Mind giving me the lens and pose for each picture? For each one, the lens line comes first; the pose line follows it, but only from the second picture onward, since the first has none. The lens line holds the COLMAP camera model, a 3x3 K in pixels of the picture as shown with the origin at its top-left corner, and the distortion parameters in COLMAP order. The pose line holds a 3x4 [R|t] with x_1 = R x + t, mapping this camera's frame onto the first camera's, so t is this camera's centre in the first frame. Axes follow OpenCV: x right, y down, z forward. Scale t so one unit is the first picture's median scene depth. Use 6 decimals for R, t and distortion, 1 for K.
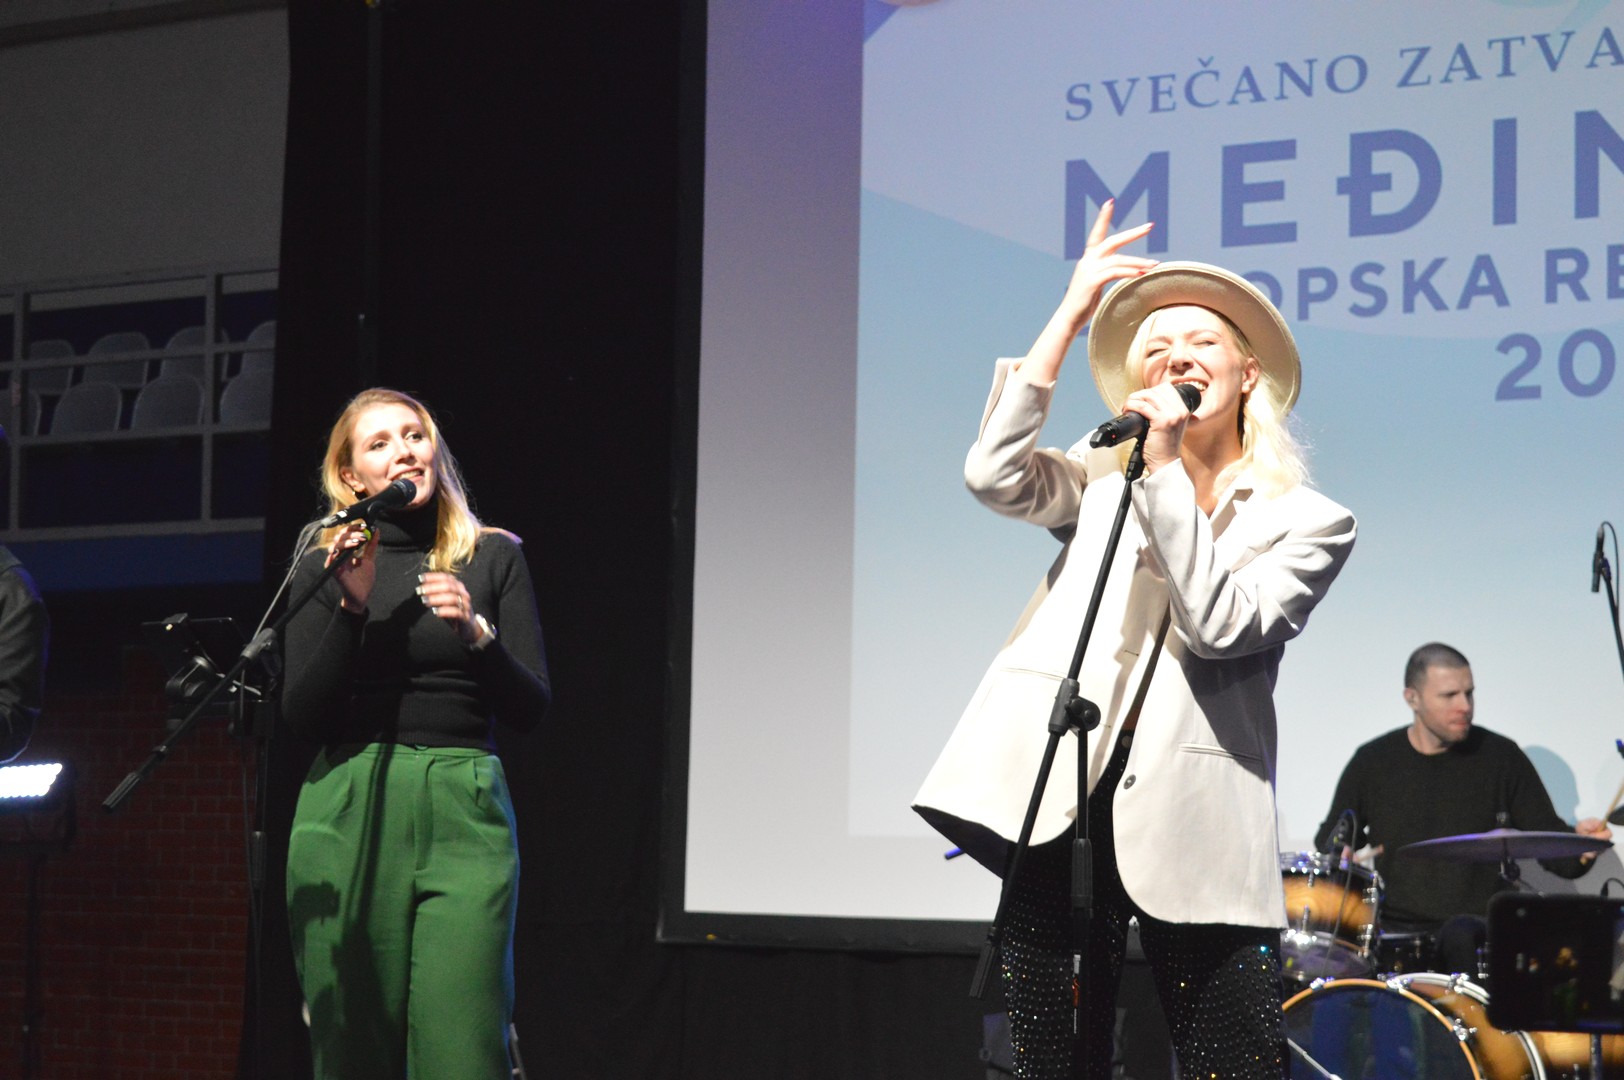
lens RADIAL K [[3038.6, 0, 827.7], [0, 3038.6, 537.0], [0, 0, 1]] dist [0.025458, 0.000000]
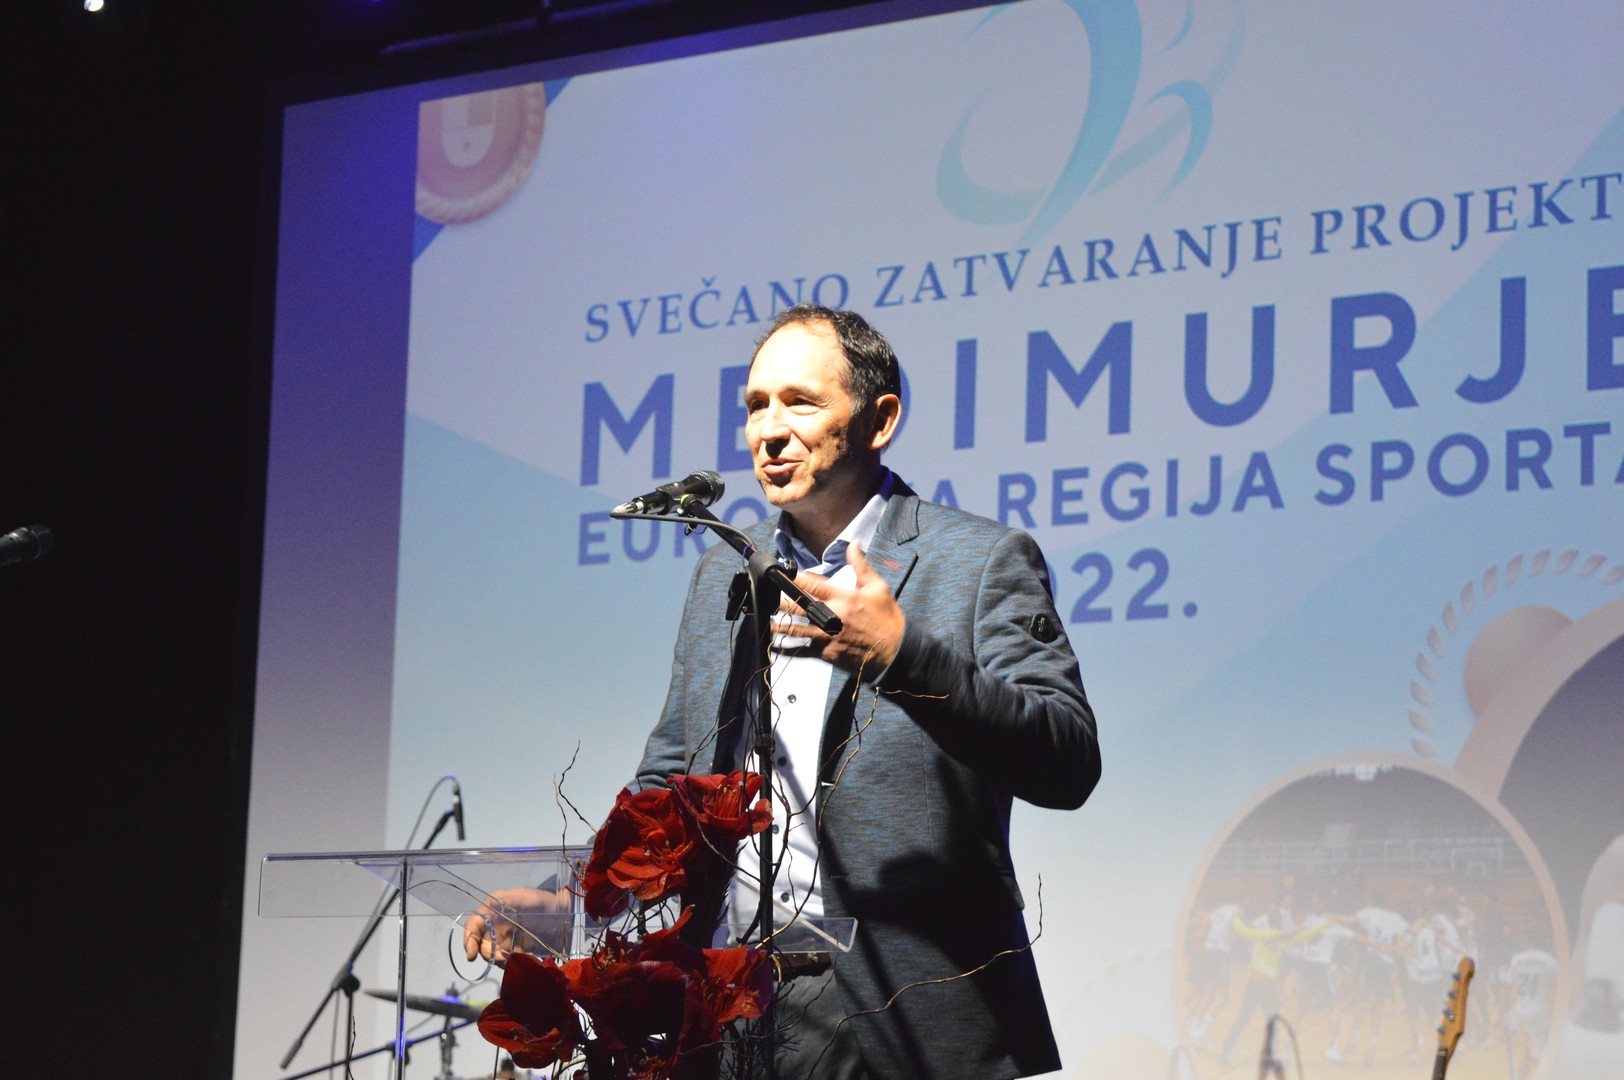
lens RADIAL K [[3730.0, 0, 816.9], [0, 3730.0, 537.2], [0, 0, 1]] dist [0.074230, 0.000000]
pose [[0.990747, -0.012485, -0.135147, 0.327190], [0.005177, 0.998511, -0.054296, -0.010241], [0.135624, 0.053094, 0.989337, -0.173379]]
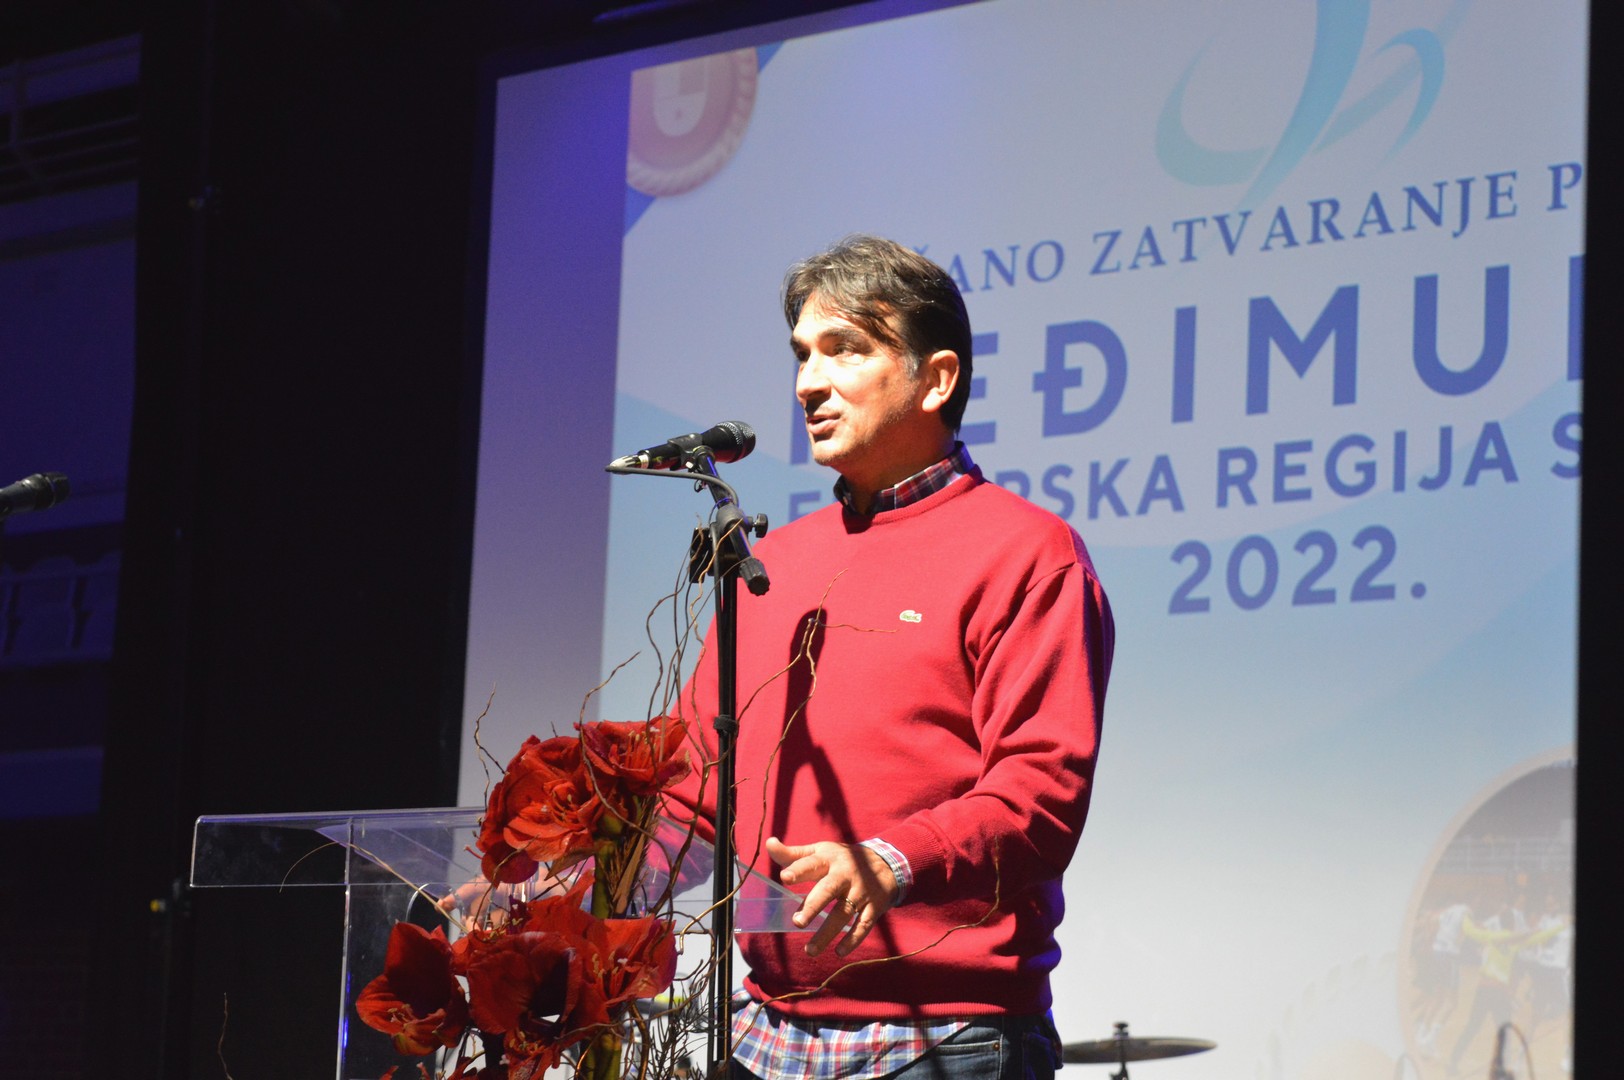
lens RADIAL K [[3730.0, 0, 805.6], [0, 3730.0, 540.6], [0, 0, 1]] dist [0.074230, 0.000000]
pose [[0.973798, -0.013658, -0.227006, 0.357164], [0.000914, 0.998422, -0.056149, -0.003868], [0.227414, 0.054470, 0.972273, -0.115065]]
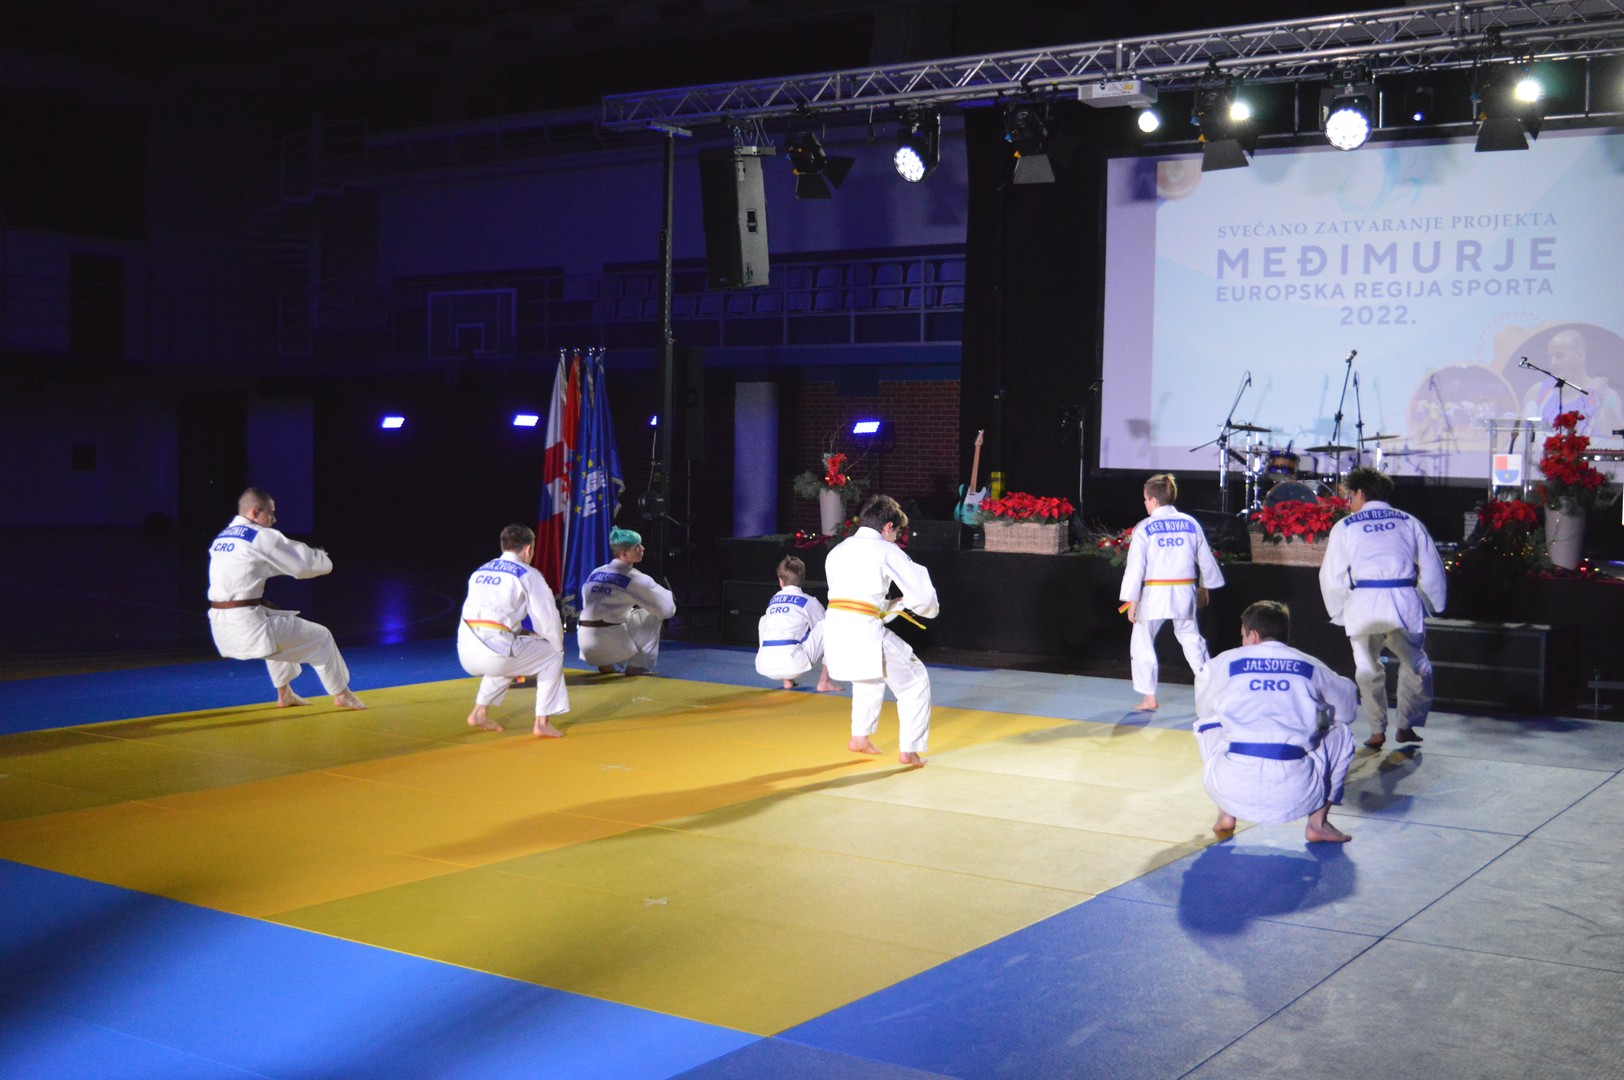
lens RADIAL K [[1914.1, 0, 812.8], [0, 1914.1, 541.1], [0, 0, 1]] dist [-0.057698, 0.000000]
pose [[0.994814, 0.004278, -0.101618, -0.163052], [0.010997, 0.988734, 0.149278, -0.130398], [0.101112, -0.149621, 0.983560, -1.261035]]
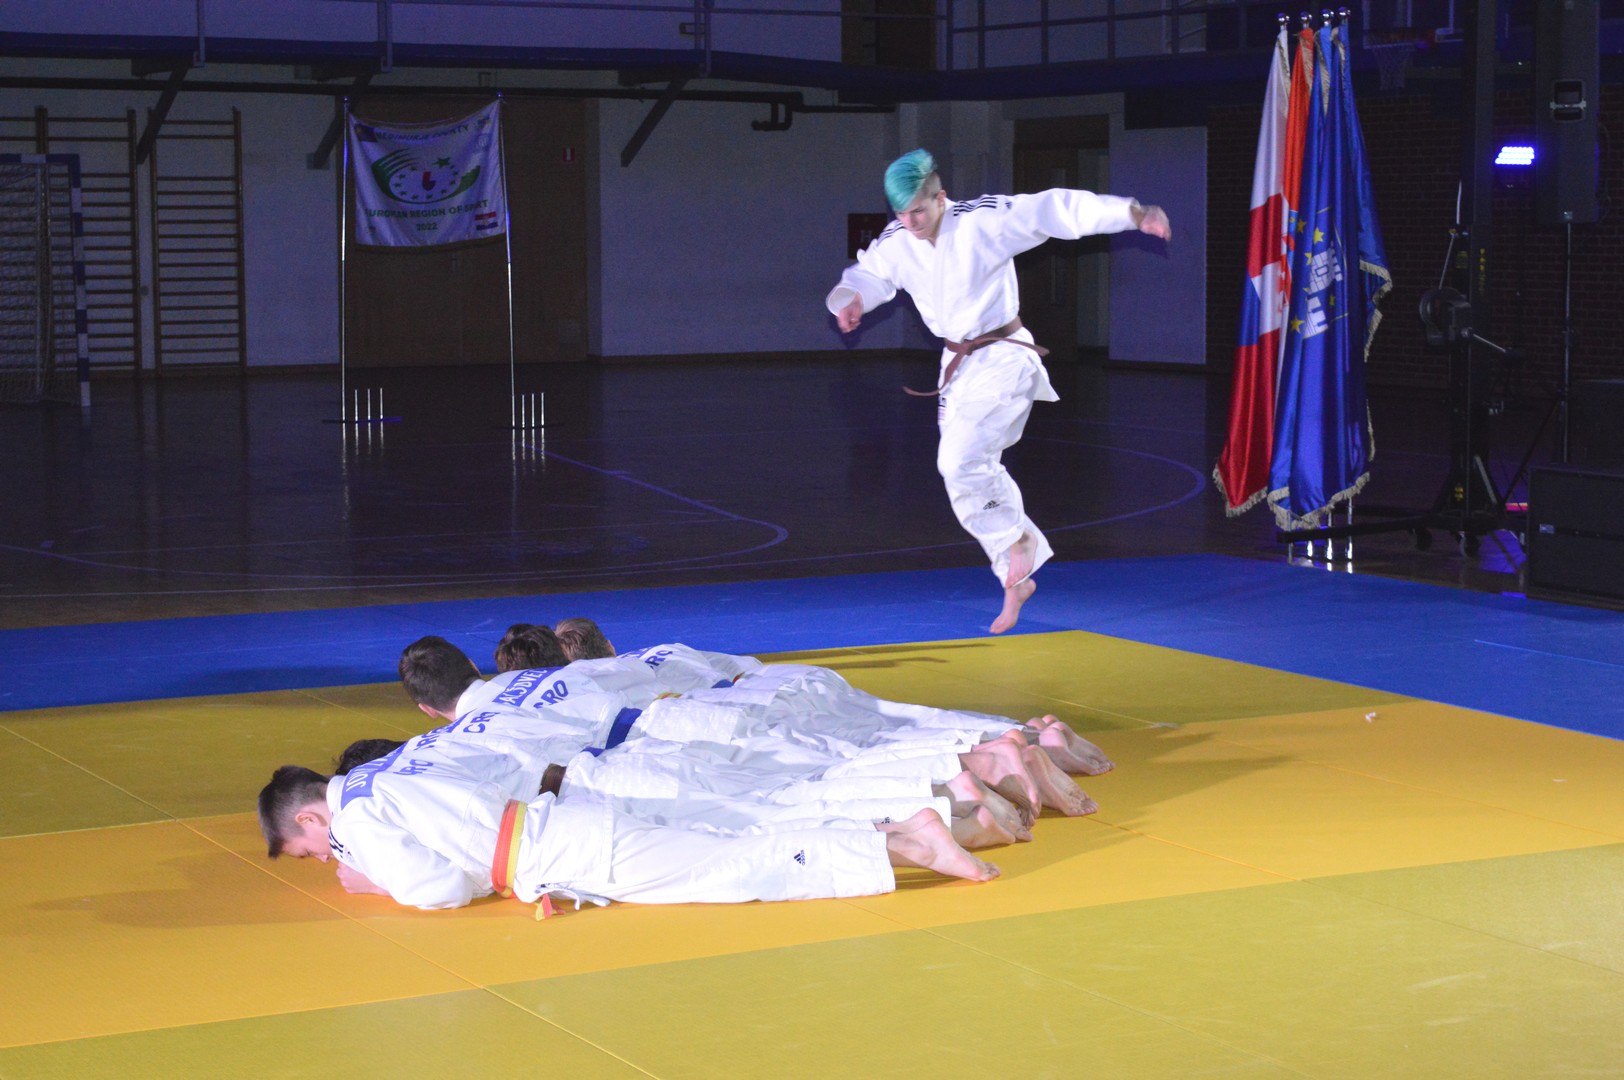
lens RADIAL K [[3272.9, 0, 806.2], [0, 3272.9, 525.7], [0, 0, 1]] dist [0.111386, 0.000000]
pose [[0.832676, 0.033603, -0.552740, 0.130747], [0.076069, 0.981754, 0.174278, -0.099495], [0.548511, -0.187164, 0.814927, -1.002077]]
